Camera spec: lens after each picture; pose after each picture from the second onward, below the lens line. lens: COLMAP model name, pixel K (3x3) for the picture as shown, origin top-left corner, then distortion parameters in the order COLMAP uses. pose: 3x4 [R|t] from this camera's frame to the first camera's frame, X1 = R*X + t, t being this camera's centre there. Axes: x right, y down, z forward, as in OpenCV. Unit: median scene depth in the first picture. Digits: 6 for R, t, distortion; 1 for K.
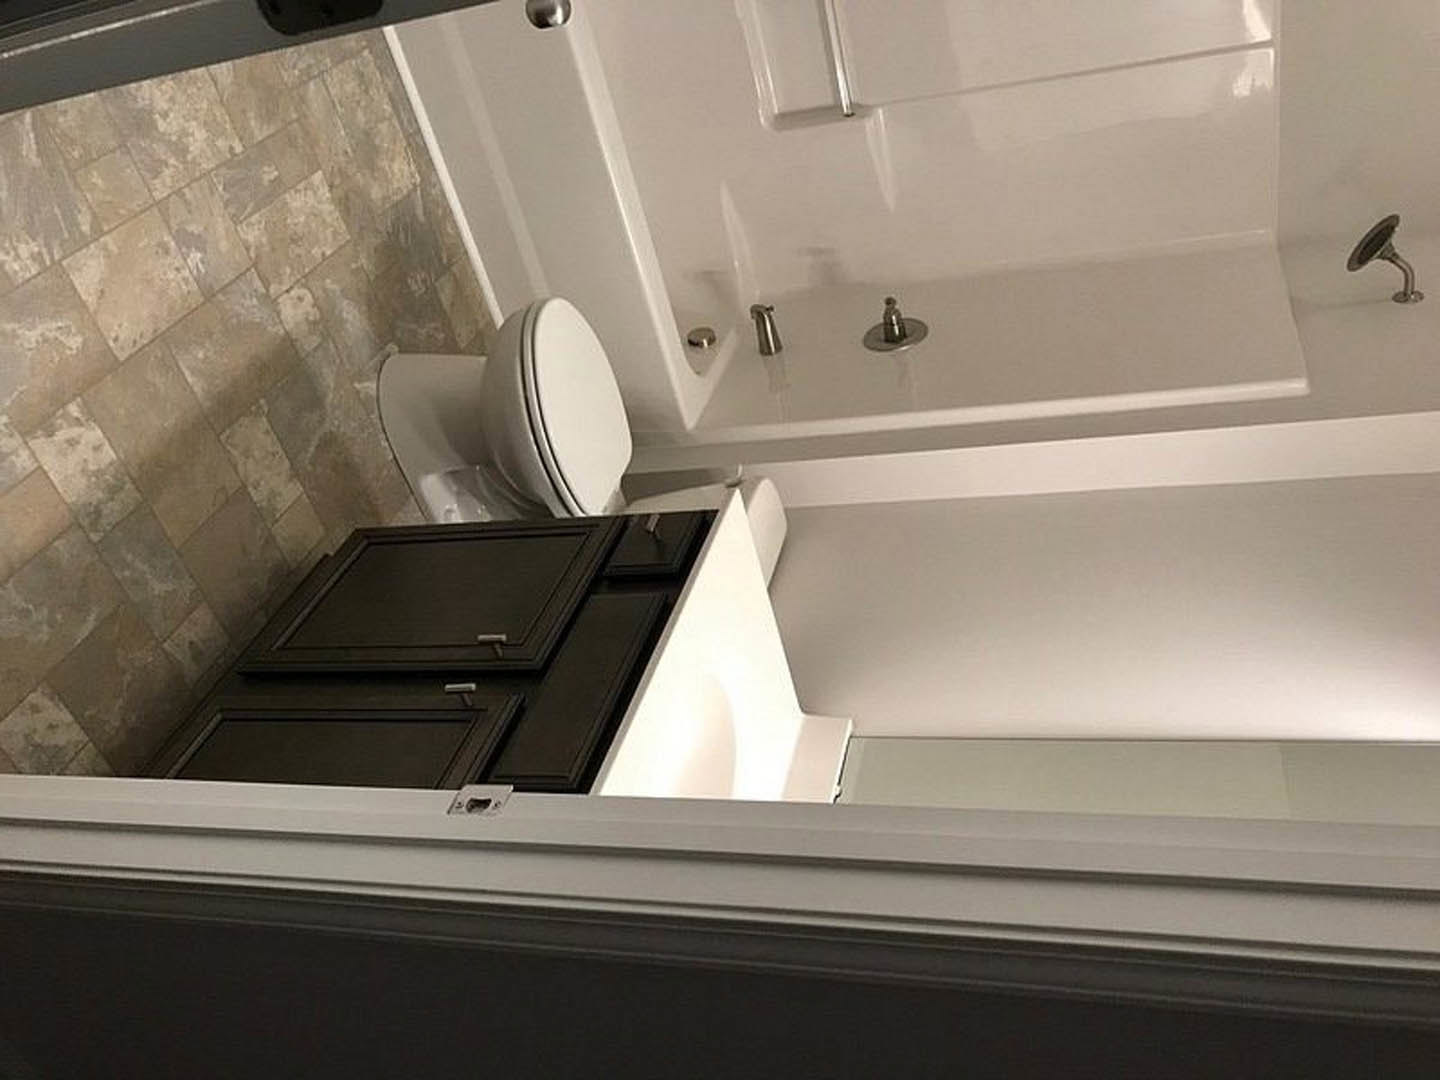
lens RADIAL K [[1181.7, 0, 720.0], [0, 1181.7, 540.0], [0, 0, 1]] dist [0.078430, -0.001425]
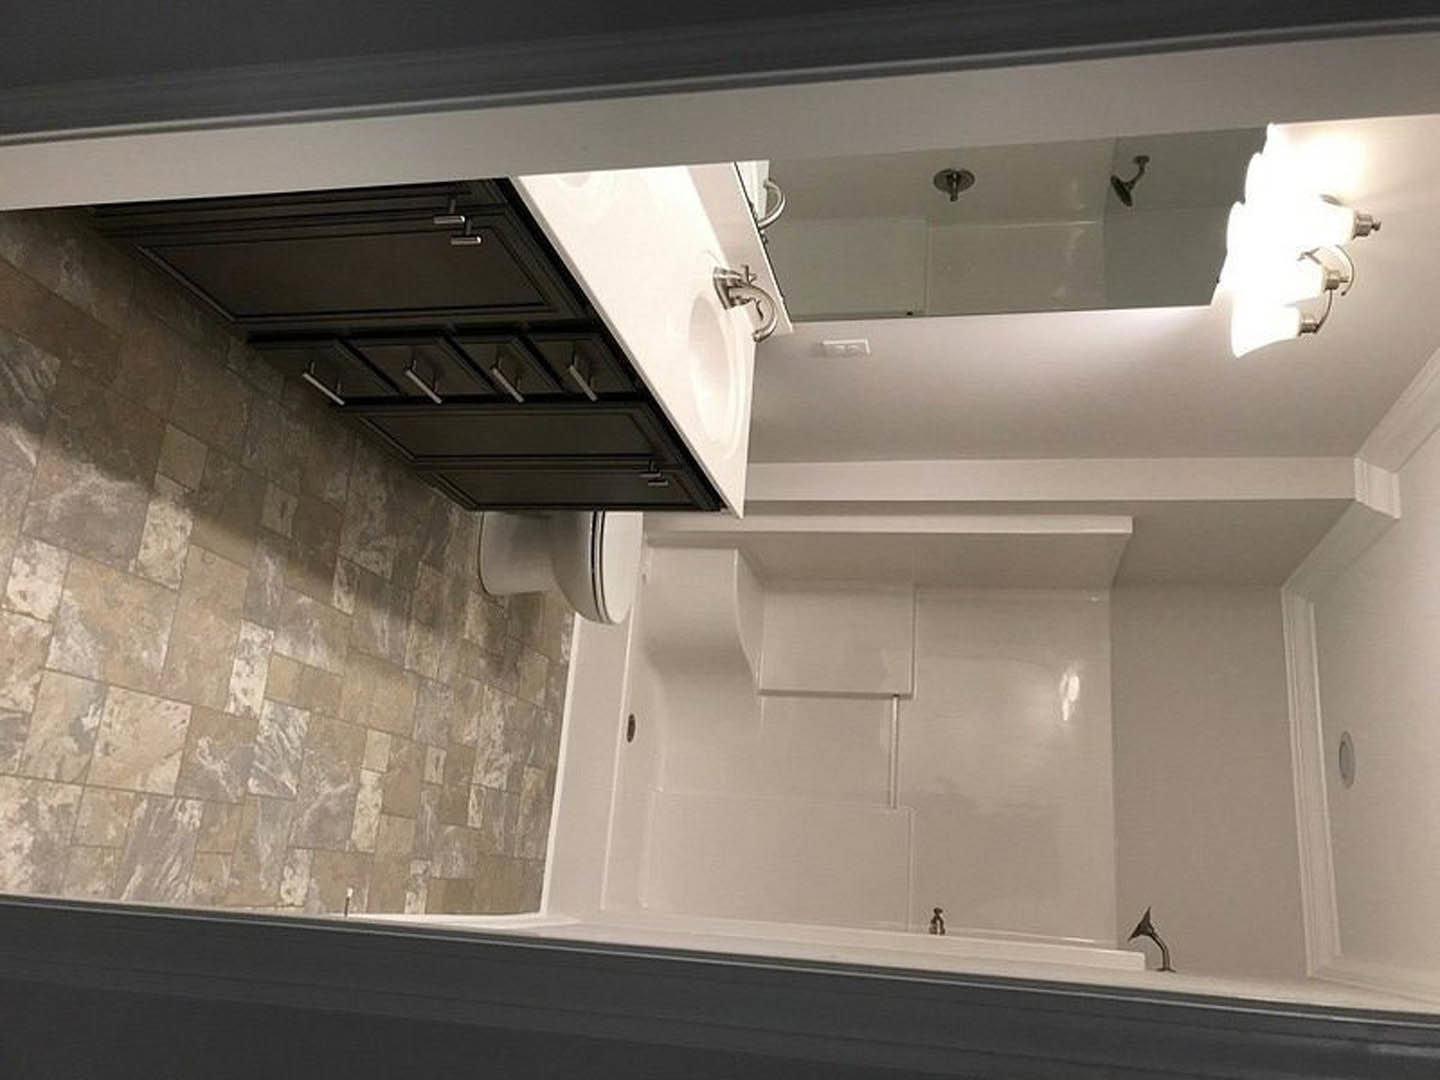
lens RADIAL K [[1181.7, 0, 720.0], [0, 1181.7, 540.0], [0, 0, 1]] dist [0.078430, -0.001425]
pose [[0.871657, -0.307735, -0.381461, 0.453481], [0.138565, -0.591824, 0.794068, -0.887657], [-0.470121, -0.745013, -0.473226, 1.375219]]
